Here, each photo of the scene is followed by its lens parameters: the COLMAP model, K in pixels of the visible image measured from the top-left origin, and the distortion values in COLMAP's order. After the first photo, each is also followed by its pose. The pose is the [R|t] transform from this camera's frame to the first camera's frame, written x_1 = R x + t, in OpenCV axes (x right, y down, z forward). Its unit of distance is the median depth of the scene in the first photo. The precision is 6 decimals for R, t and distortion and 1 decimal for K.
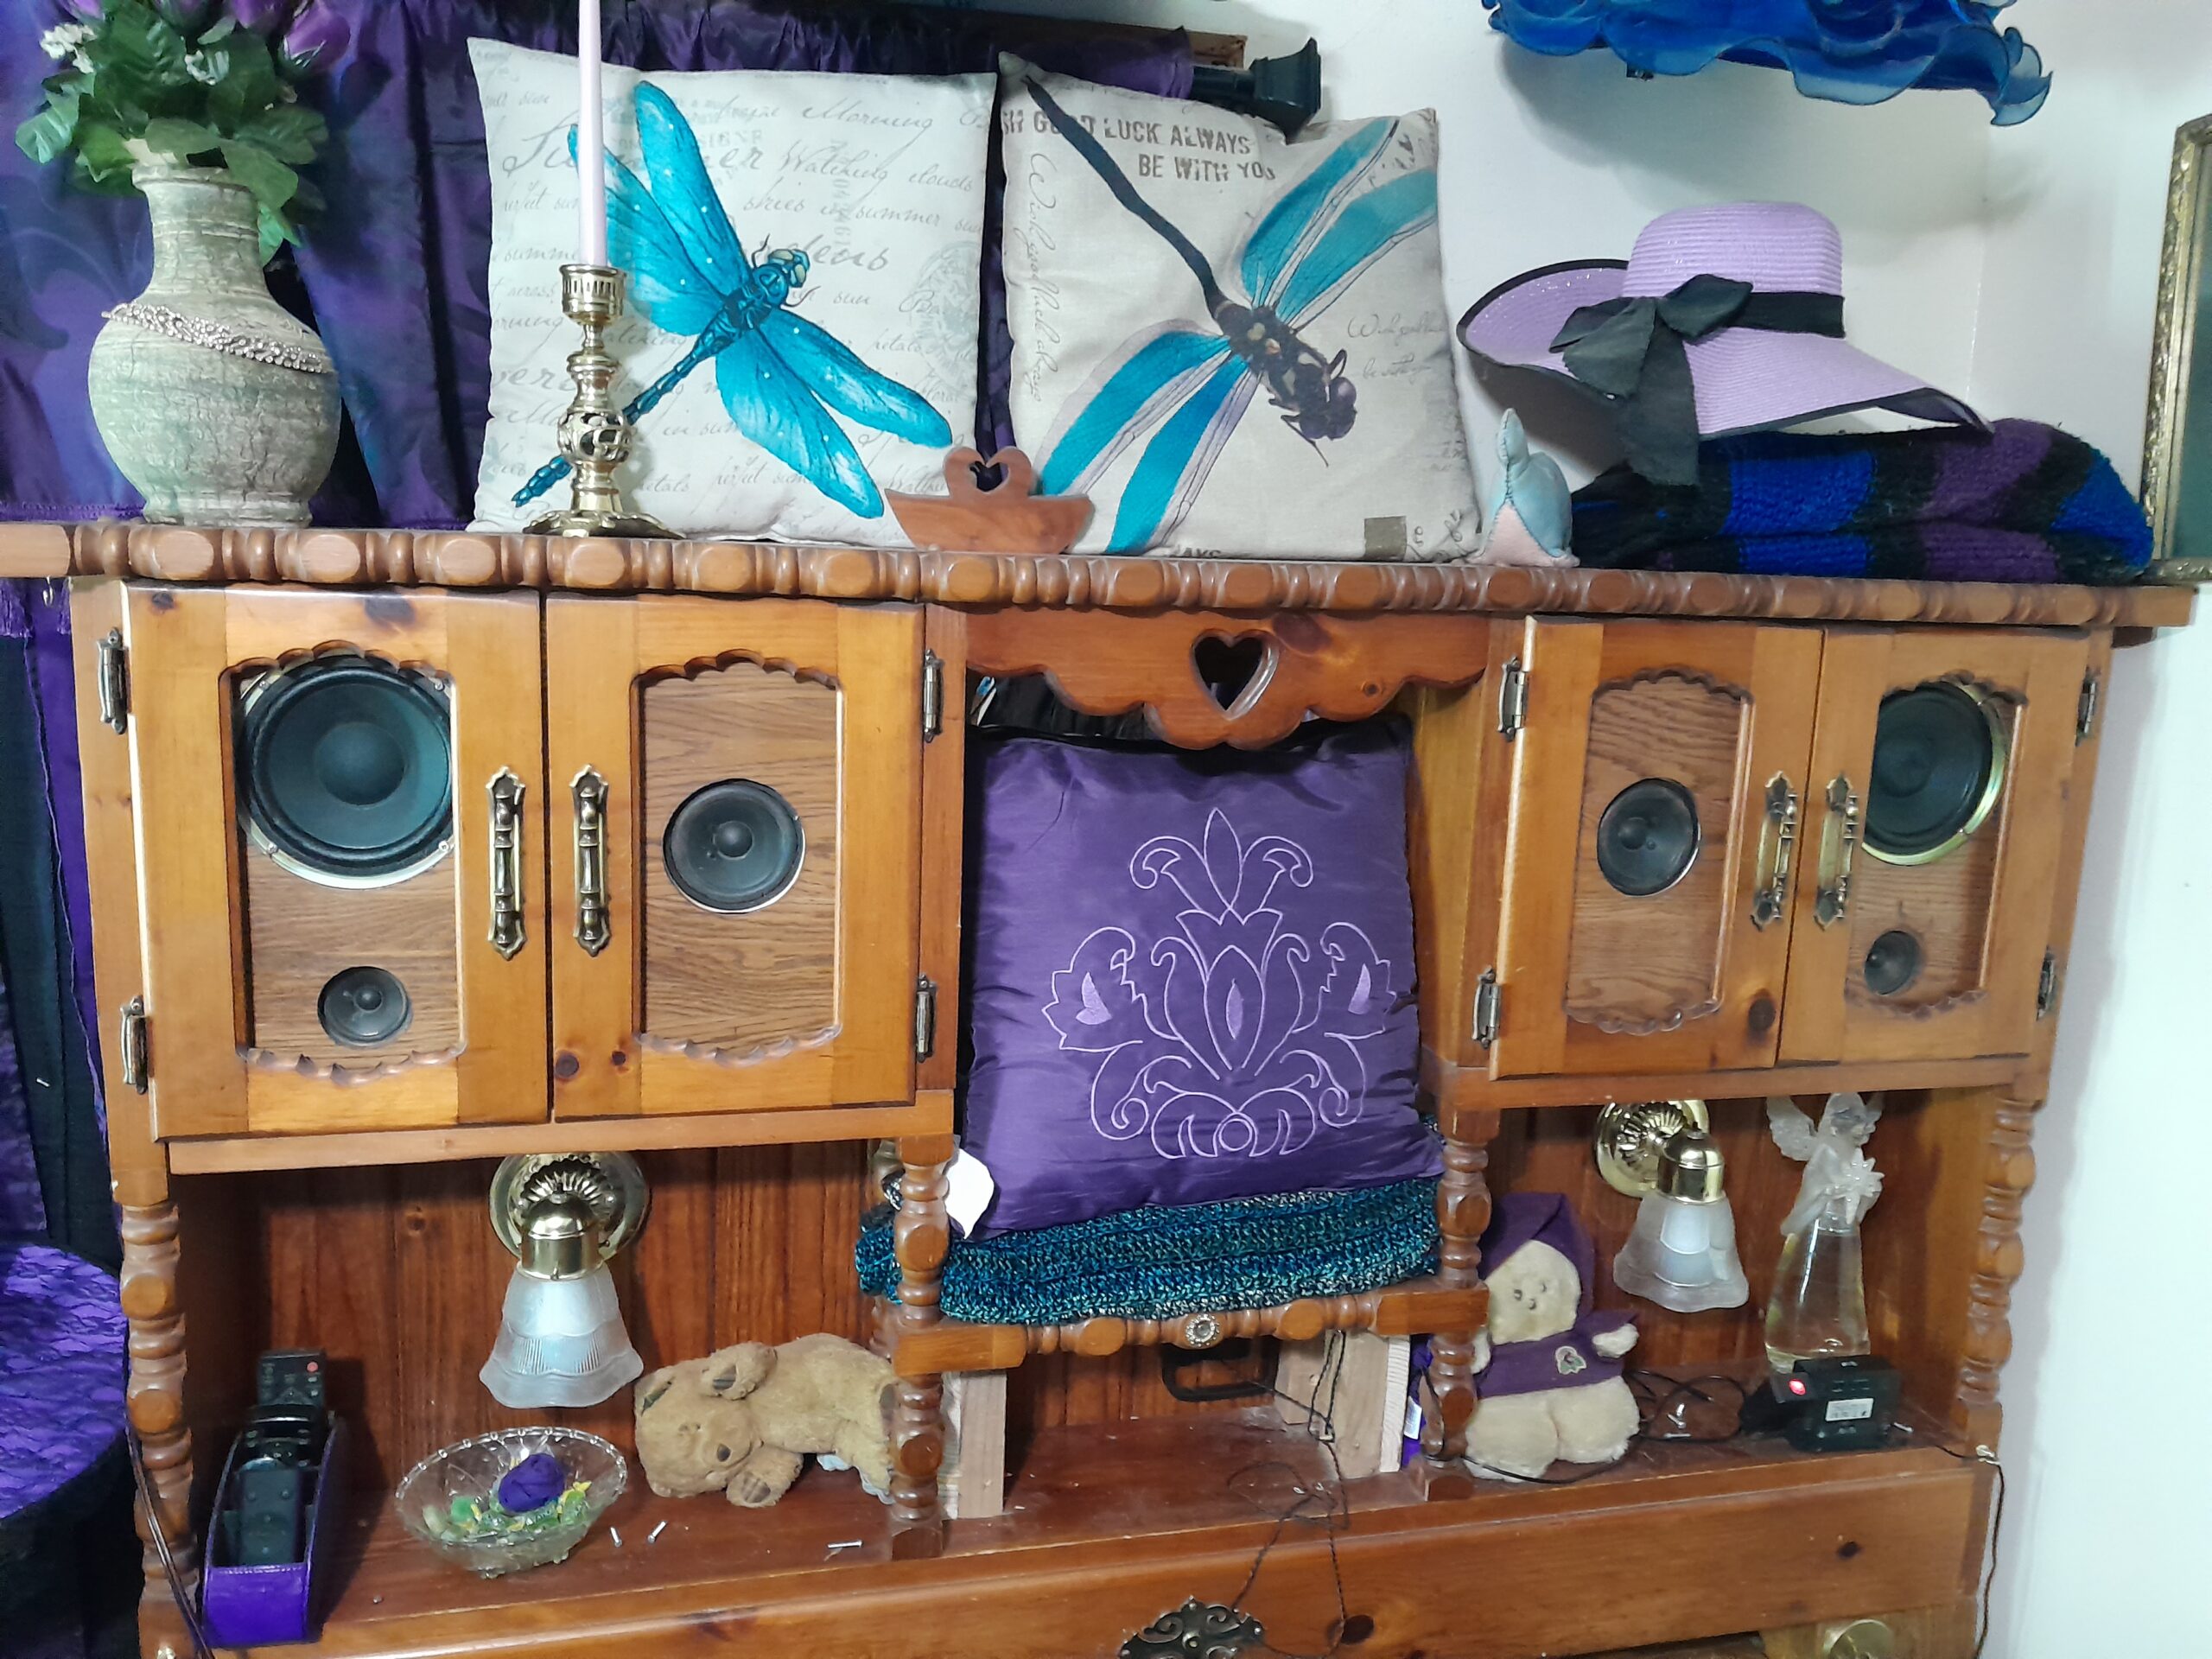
lens RADIAL K [[1700.3, 0, 1104.2], [0, 1700.3, 819.9], [0, 0, 1]] dist [0.041131, -0.042859]
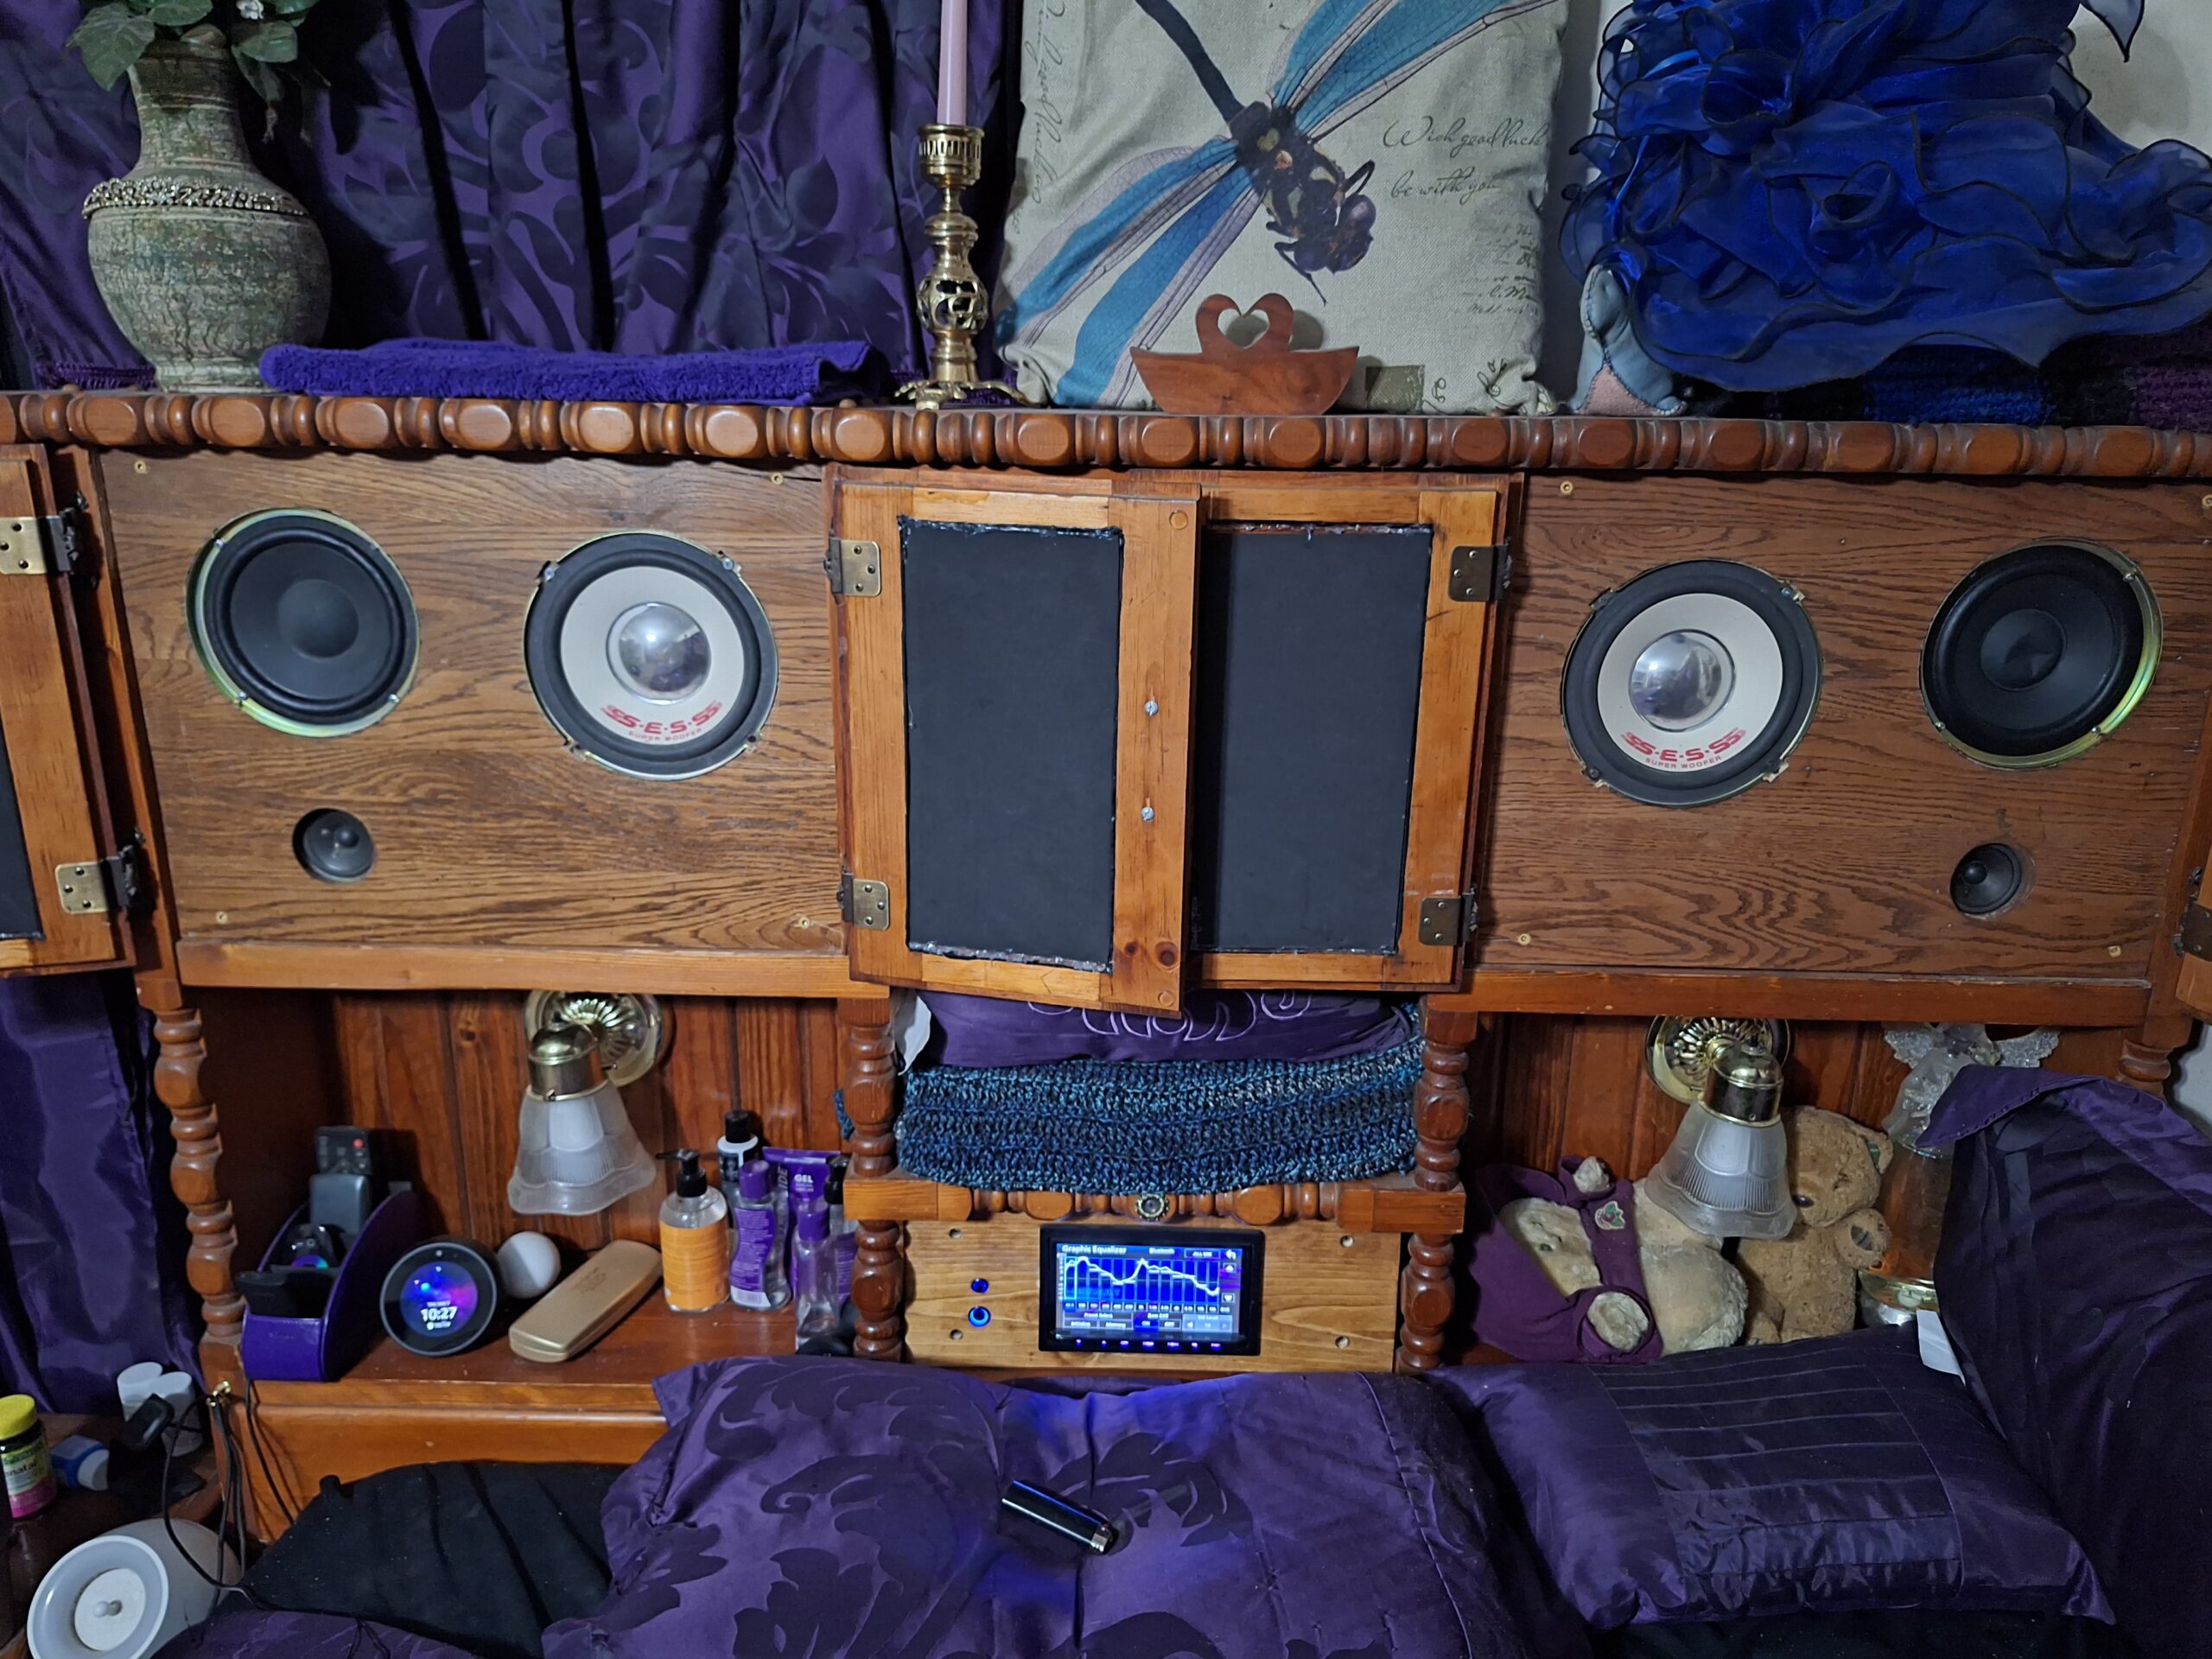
lens RADIAL K [[1509.4, 0, 1125.7], [0, 1509.4, 814.2], [0, 0, 1]] dist [0.063280, -0.060550]
pose [[0.968830, 0.050389, -0.242549, 0.245860], [-0.024381, 0.993736, 0.109061, -0.024305], [0.246525, -0.099748, 0.963989, 0.171199]]
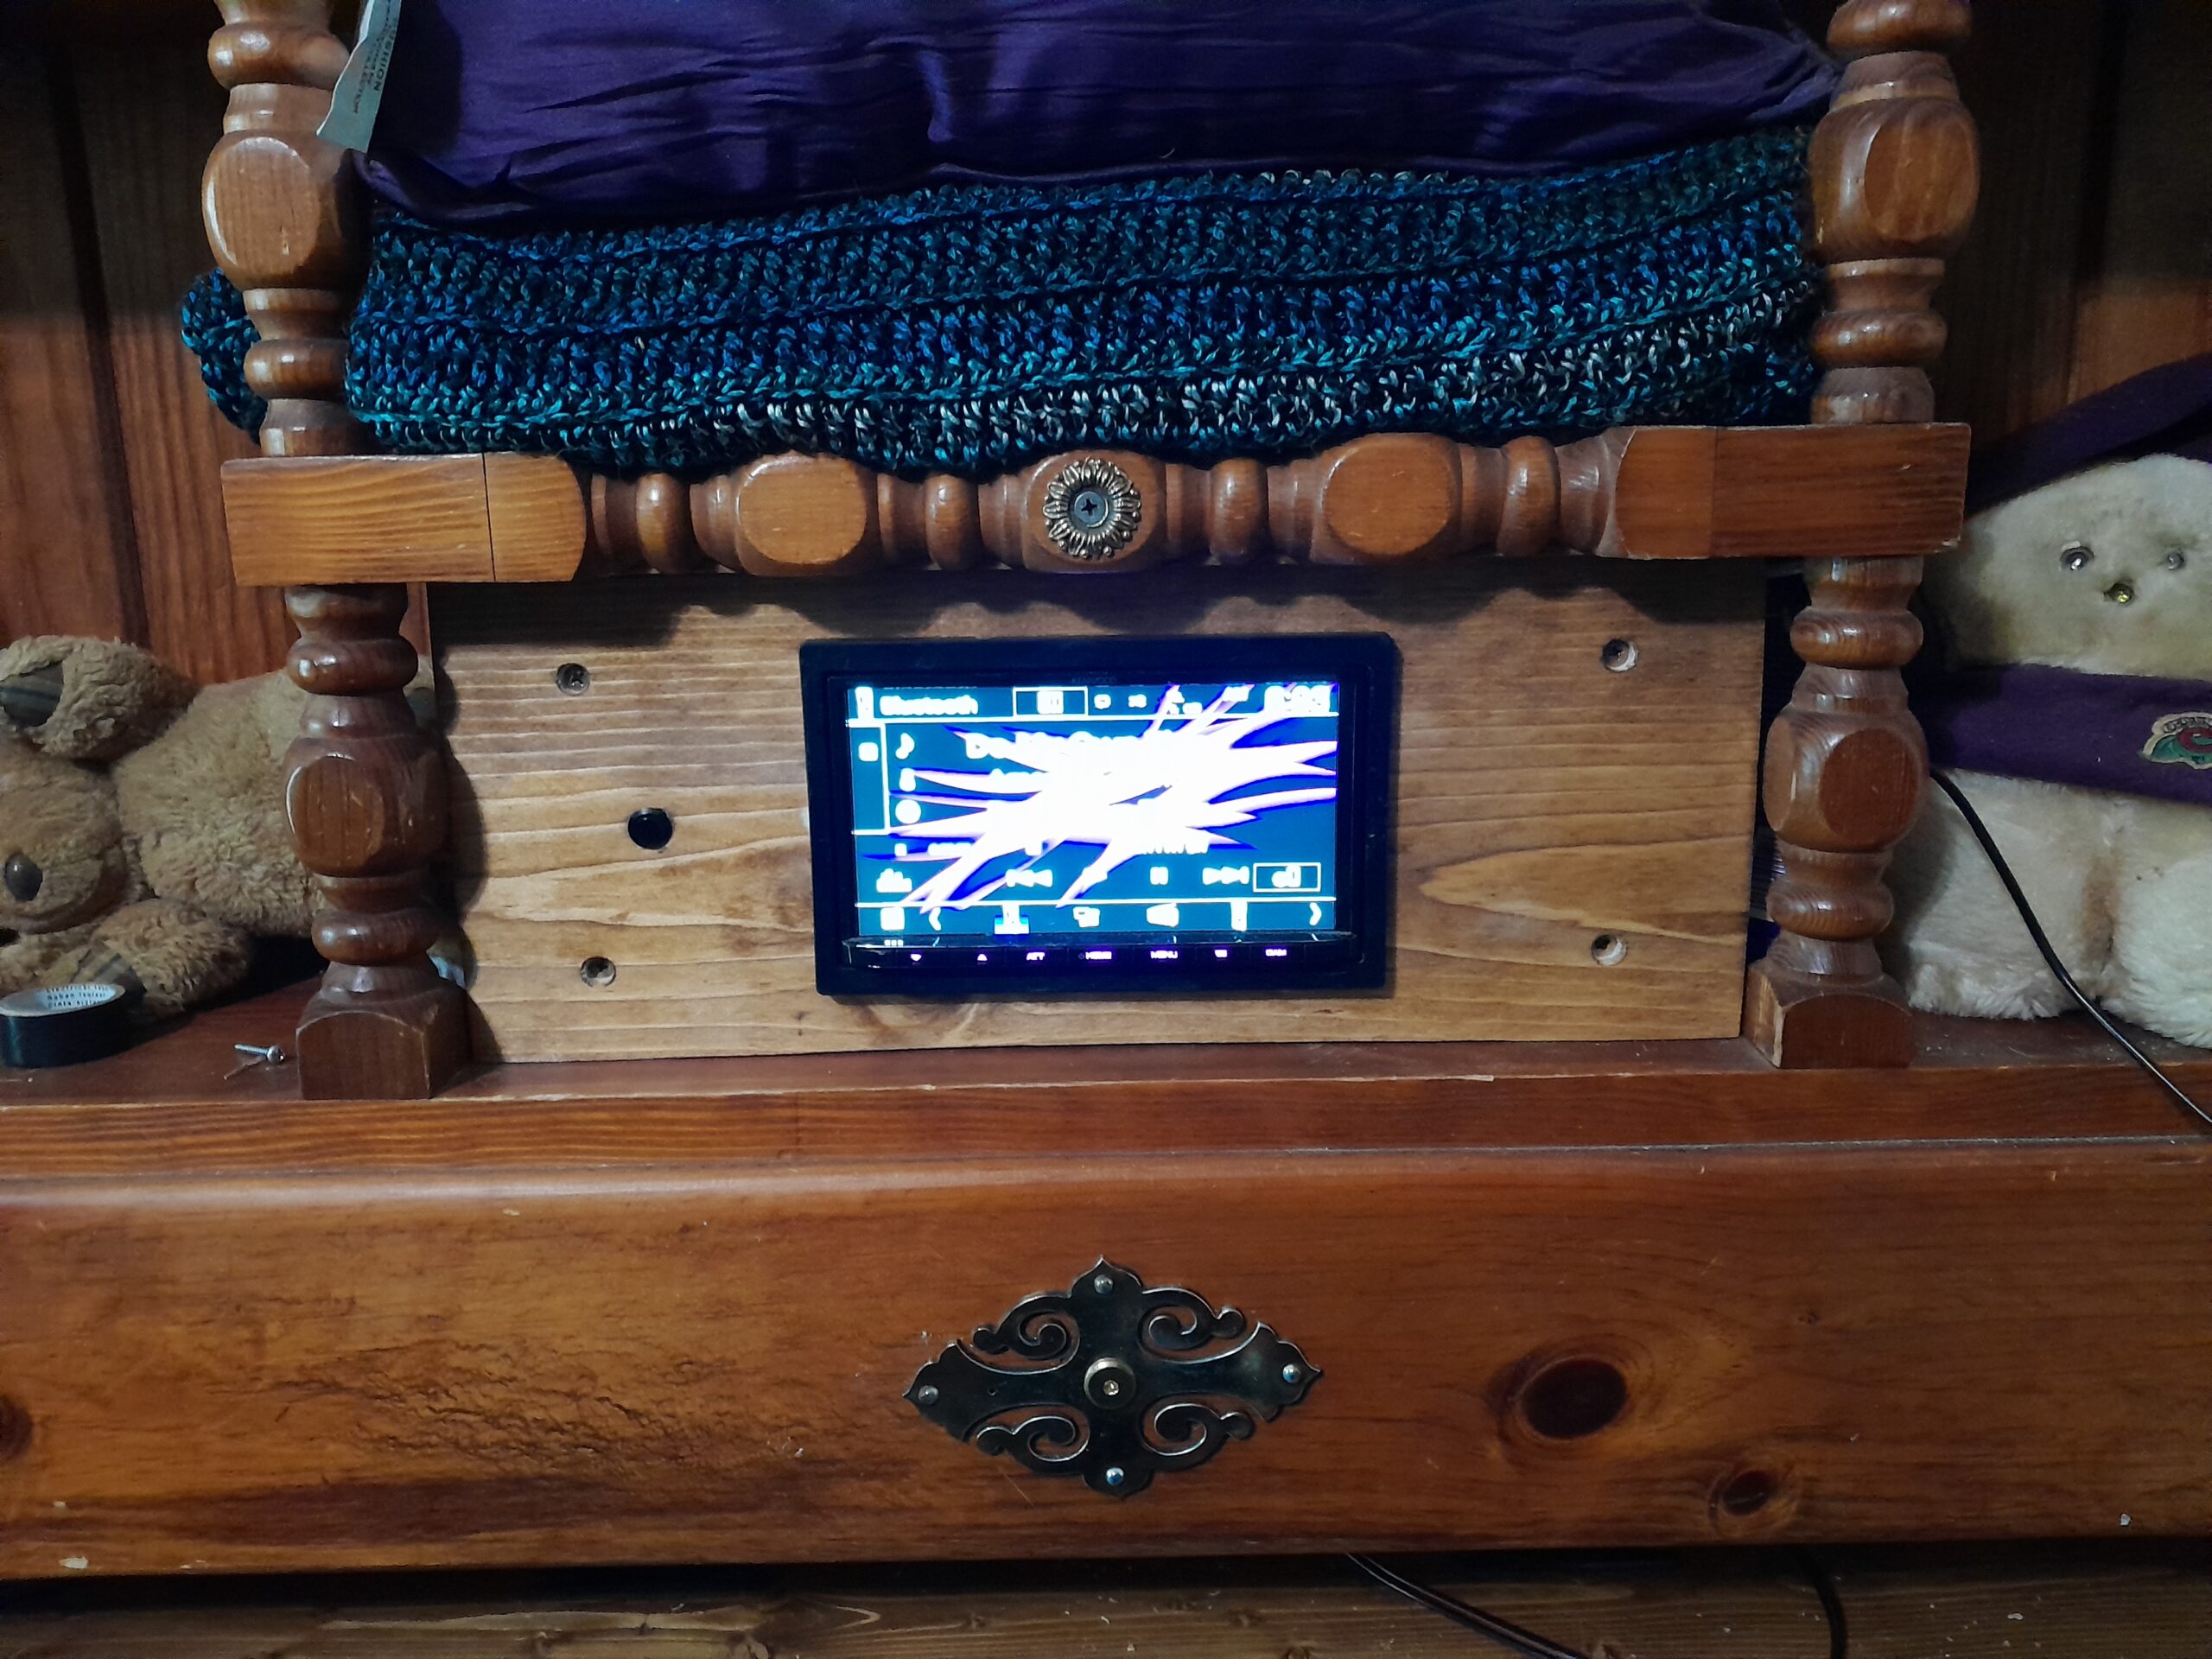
lens RADIAL K [[1700.3, 0, 1112.3], [0, 1700.3, 834.6], [0, 0, 1]] dist [0.041131, -0.042859]
pose [[0.970461, 0.002224, -0.241247, 0.147425], [0.012686, 0.998104, 0.060235, 0.346241], [0.240924, -0.061517, 0.968593, 0.659909]]
